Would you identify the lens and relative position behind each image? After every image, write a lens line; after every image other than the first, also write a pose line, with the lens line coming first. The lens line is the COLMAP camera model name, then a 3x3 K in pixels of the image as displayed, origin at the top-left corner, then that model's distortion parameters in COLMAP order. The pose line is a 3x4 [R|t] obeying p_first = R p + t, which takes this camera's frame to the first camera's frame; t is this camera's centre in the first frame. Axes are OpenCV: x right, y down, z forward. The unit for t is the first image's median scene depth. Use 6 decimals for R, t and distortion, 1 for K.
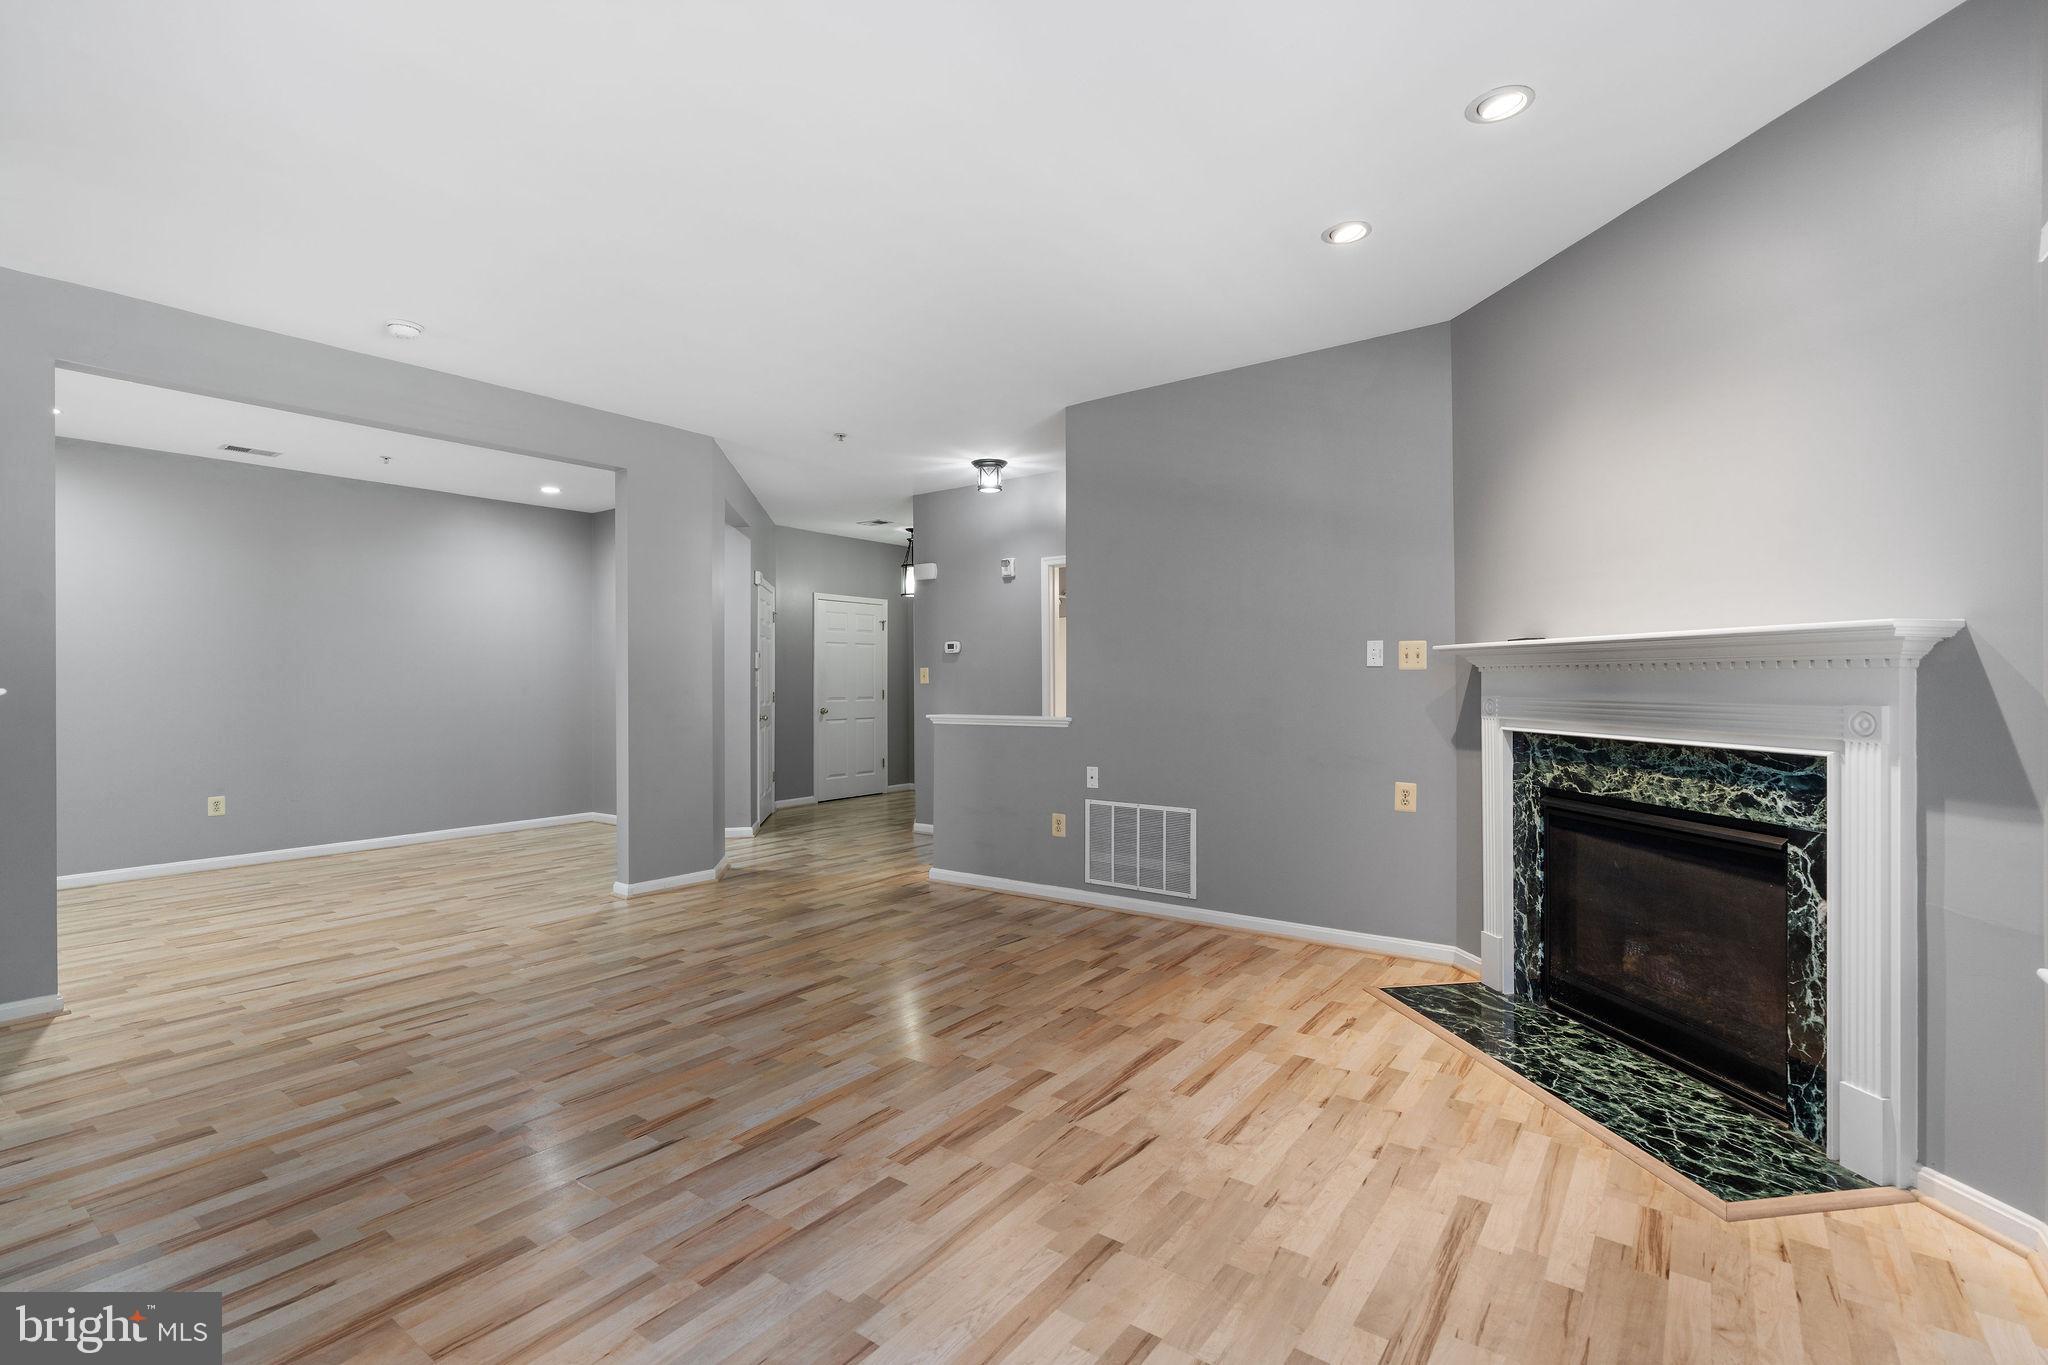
lens RADIAL K [[934.8, 0, 1018.5], [0, 934.8, 680.2], [0, 0, 1]] dist [-0.003203, -0.000076]
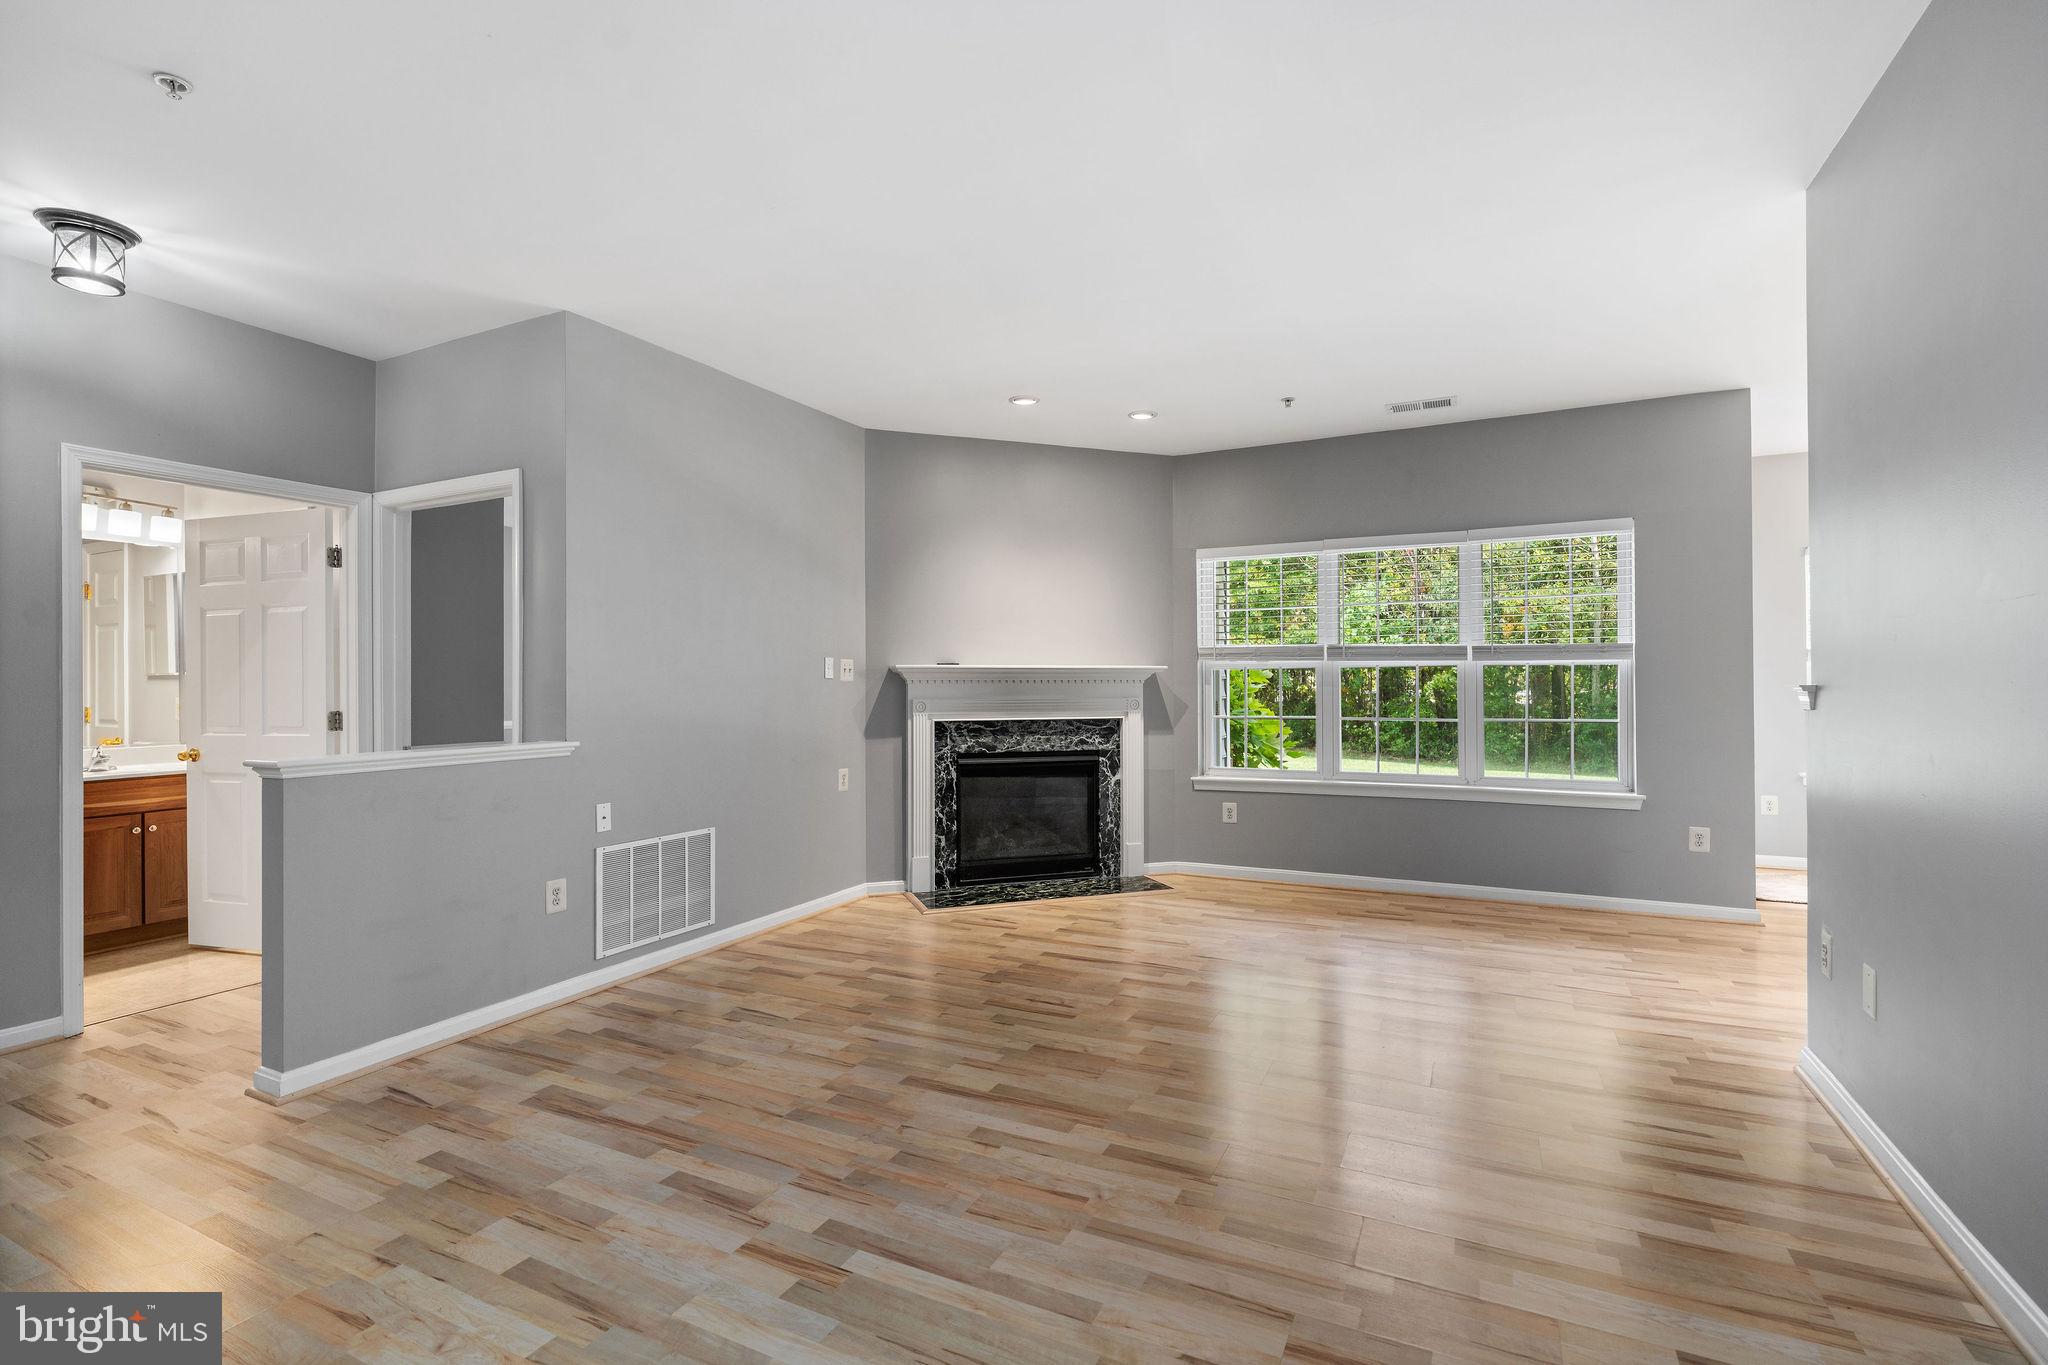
lens RADIAL K [[934.8, 0, 1018.5], [0, 934.8, 680.2], [0, 0, 1]] dist [-0.003203, -0.000076]
pose [[-0.177140, 0.013067, 0.984099, -1.069409], [0.006255, 0.999907, -0.012152, 0.005378], [-0.984166, 0.004003, -0.177205, 1.172316]]
